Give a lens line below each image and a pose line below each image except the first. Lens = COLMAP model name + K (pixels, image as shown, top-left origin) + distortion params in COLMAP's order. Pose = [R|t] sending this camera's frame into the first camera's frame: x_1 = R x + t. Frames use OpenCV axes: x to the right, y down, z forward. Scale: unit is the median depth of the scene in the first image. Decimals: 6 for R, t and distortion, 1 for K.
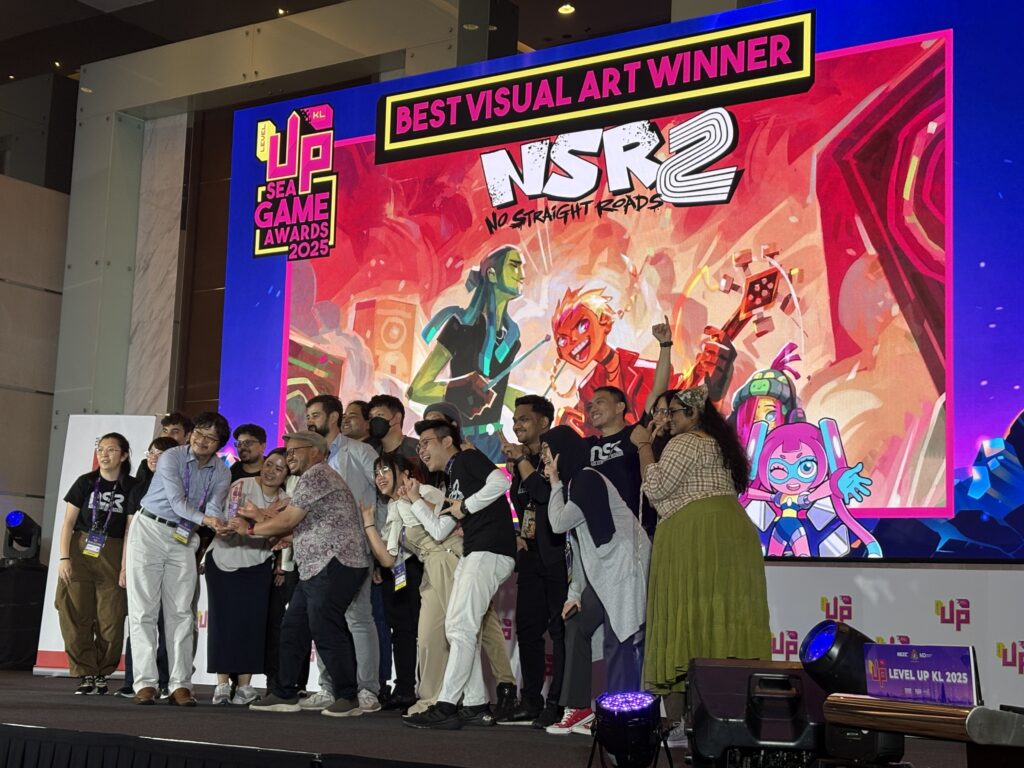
lens RADIAL K [[1647.2, 0, 522.4], [0, 1647.2, 379.9], [0, 0, 1]] dist [0.261554, -0.959660]
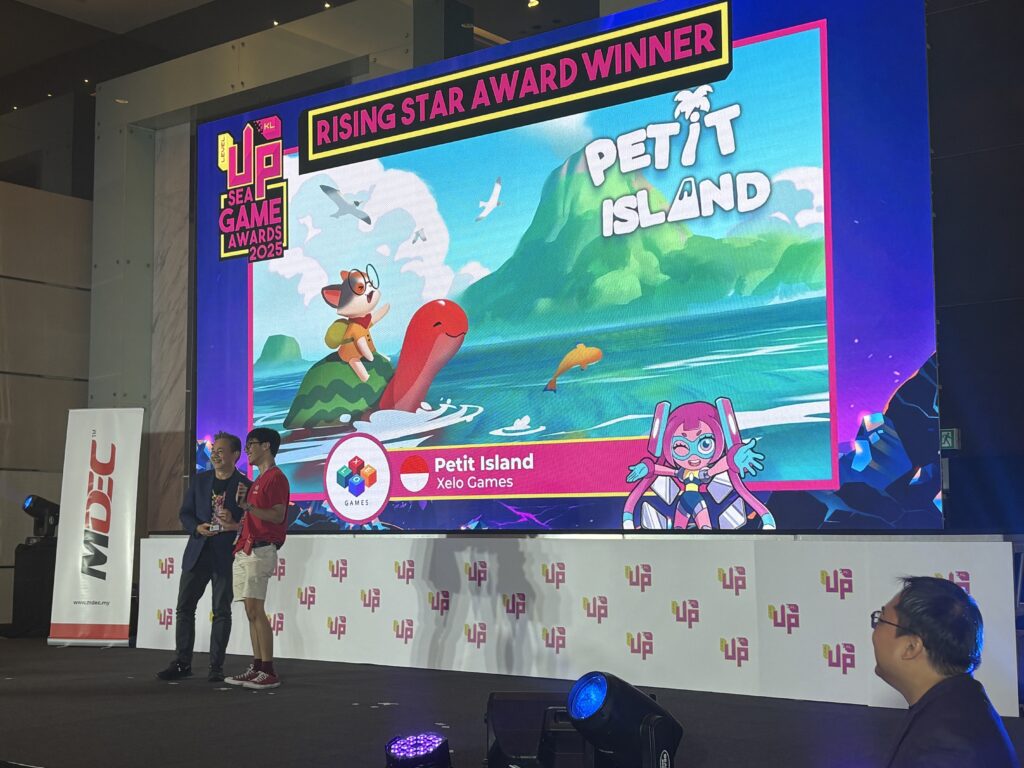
lens RADIAL K [[1417.4, 0, 512.0], [0, 1417.4, 384.0], [0, 0, 1]] dist [0.222857, -0.776321]
pose [[0.997160, -0.047187, -0.058697, 0.091174], [0.049987, 0.997635, 0.047174, -0.030721], [0.056332, -0.049974, 0.997161, 0.076911]]
